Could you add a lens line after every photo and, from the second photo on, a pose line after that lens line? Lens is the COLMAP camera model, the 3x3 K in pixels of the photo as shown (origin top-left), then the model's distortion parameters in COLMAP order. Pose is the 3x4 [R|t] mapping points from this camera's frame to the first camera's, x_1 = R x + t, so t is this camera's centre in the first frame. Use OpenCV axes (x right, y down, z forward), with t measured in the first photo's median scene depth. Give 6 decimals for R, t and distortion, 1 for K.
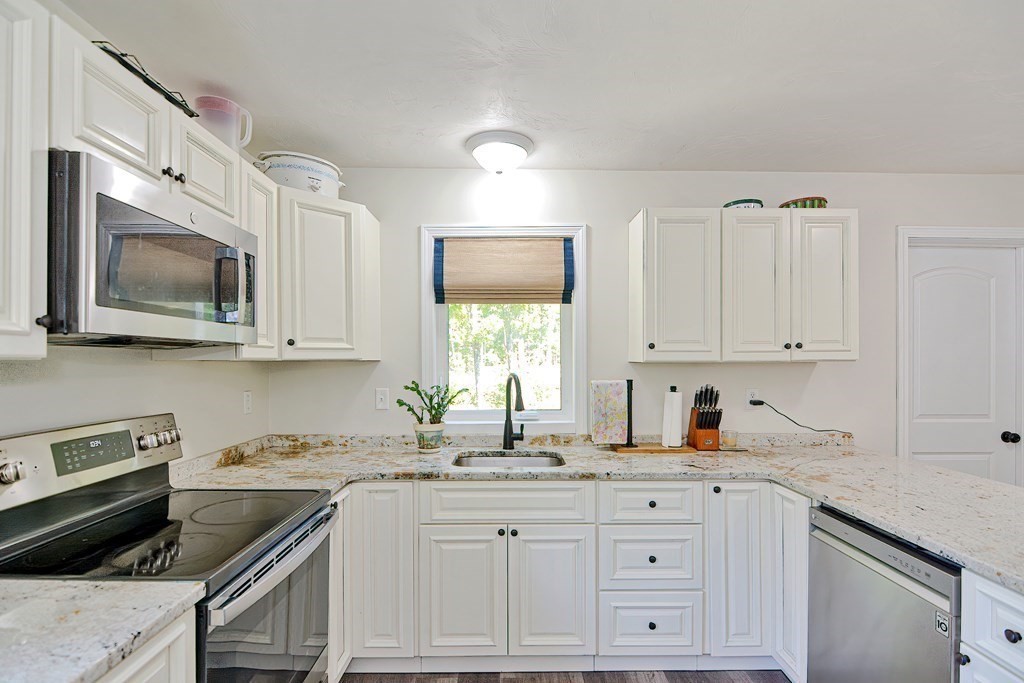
lens RADIAL K [[495.5, 0, 512.8], [0, 495.5, 360.8], [0, 0, 1]] dist [0.006758, -0.010990]
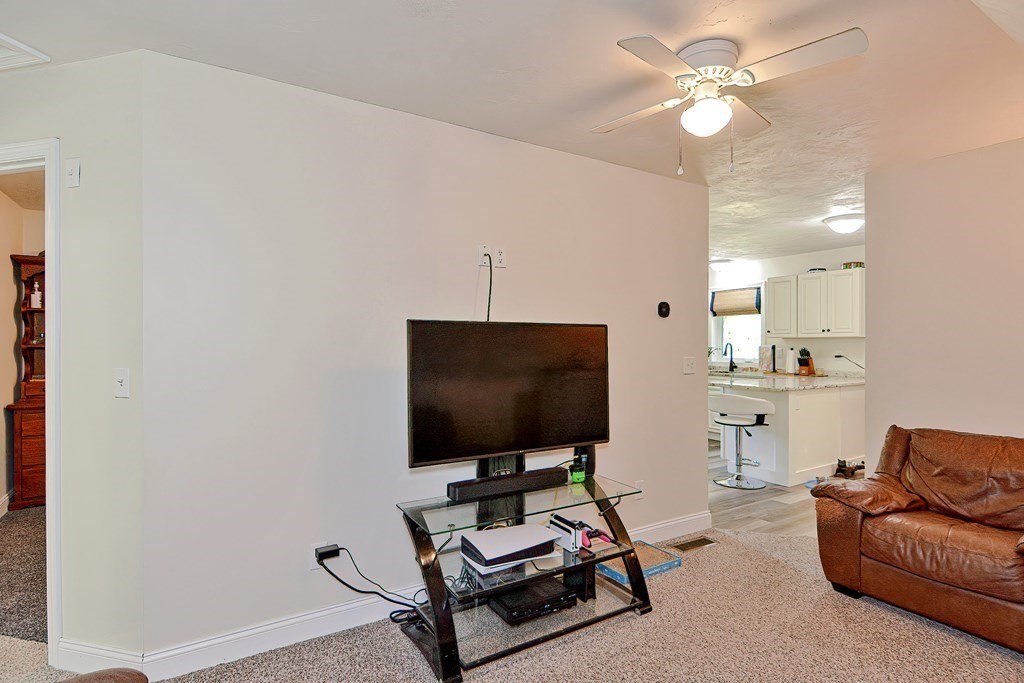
lens RADIAL K [[495.5, 0, 510.0], [0, 495.5, 343.9], [0, 0, 1]] dist [0.006758, -0.010990]
pose [[0.489800, 0.004041, -0.871826, 1.789106], [0.001181, 0.999985, 0.005298, 0.018269], [0.871834, -0.003624, 0.489788, -1.380257]]
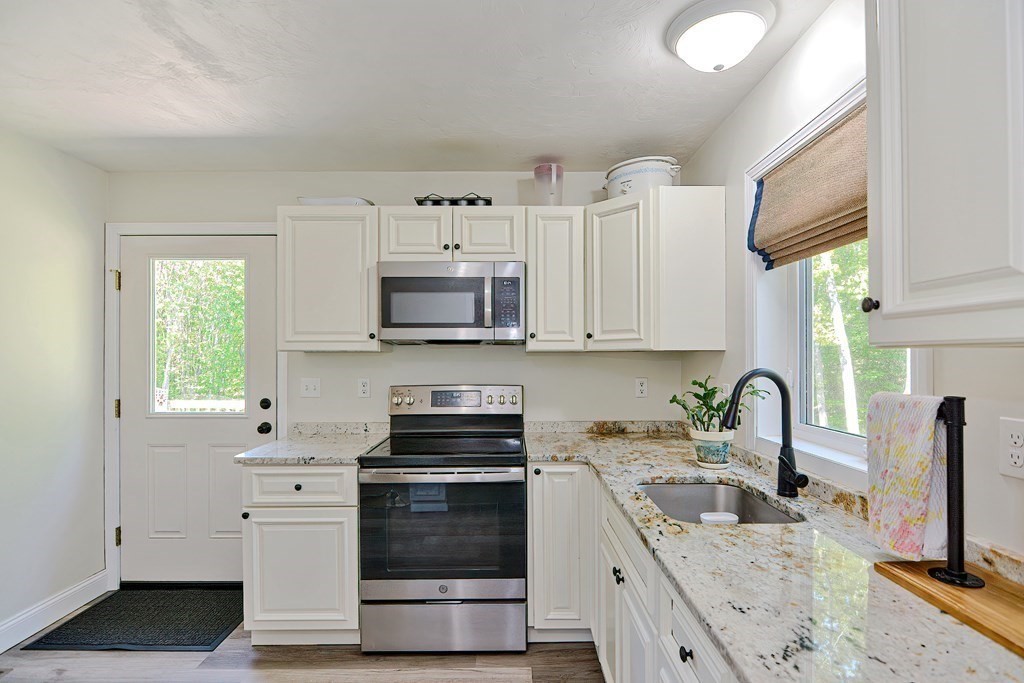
lens RADIAL K [[495.5, 0, 512.8], [0, 495.5, 357.3], [0, 0, 1]] dist [0.006758, -0.010990]
pose [[-0.005493, 0.004256, -0.999976, 0.620756], [0.003472, 0.999985, 0.004237, 0.007068], [0.999979, -0.003448, -0.005508, 0.699181]]
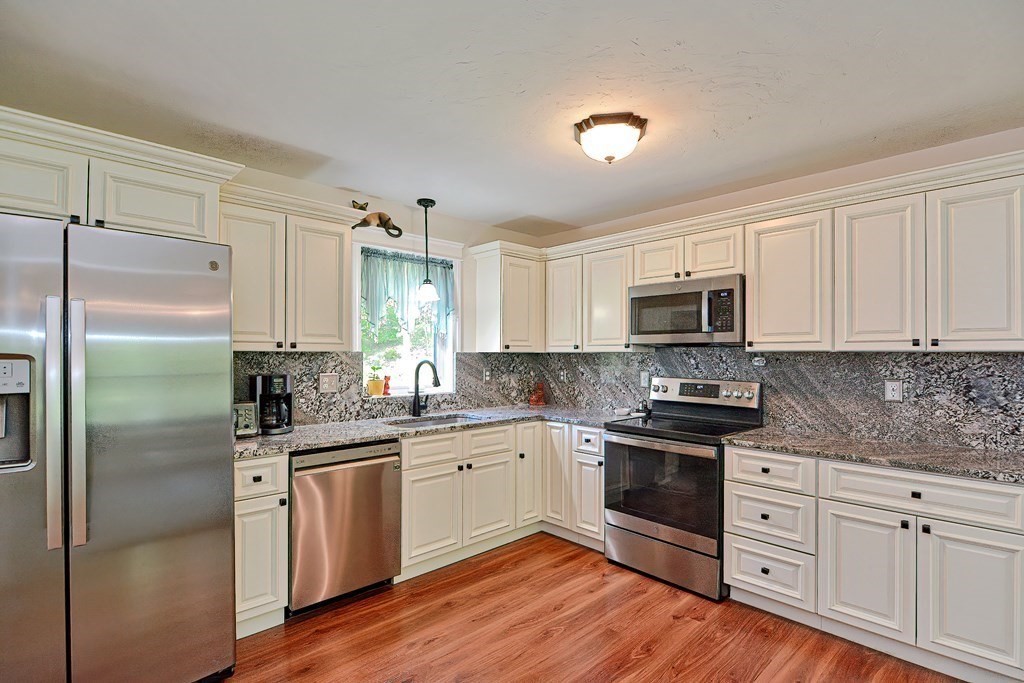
lens RADIAL K [[495.5, 0, 513.6], [0, 495.5, 349.8], [0, 0, 1]] dist [0.006758, -0.010990]
pose [[-0.744991, -0.006289, -0.667045, 0.777039], [-0.004143, 0.999980, -0.004800, 0.001753], [0.667062, -0.000813, -0.745002, 1.218109]]
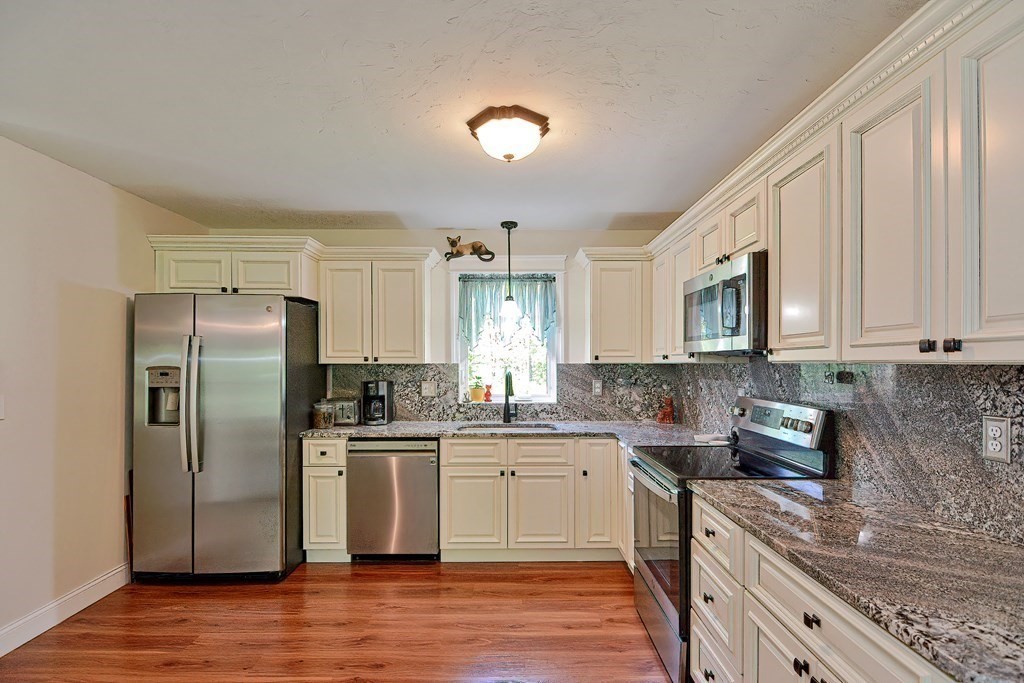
lens RADIAL K [[495.5, 0, 513.4], [0, 495.5, 364.1], [0, 0, 1]] dist [0.006758, -0.010990]
pose [[-0.999814, 0.001996, 0.019187, -0.002875], [0.002121, 0.999976, 0.006524, -0.005750], [-0.019173, 0.006564, -0.999795, 1.515095]]
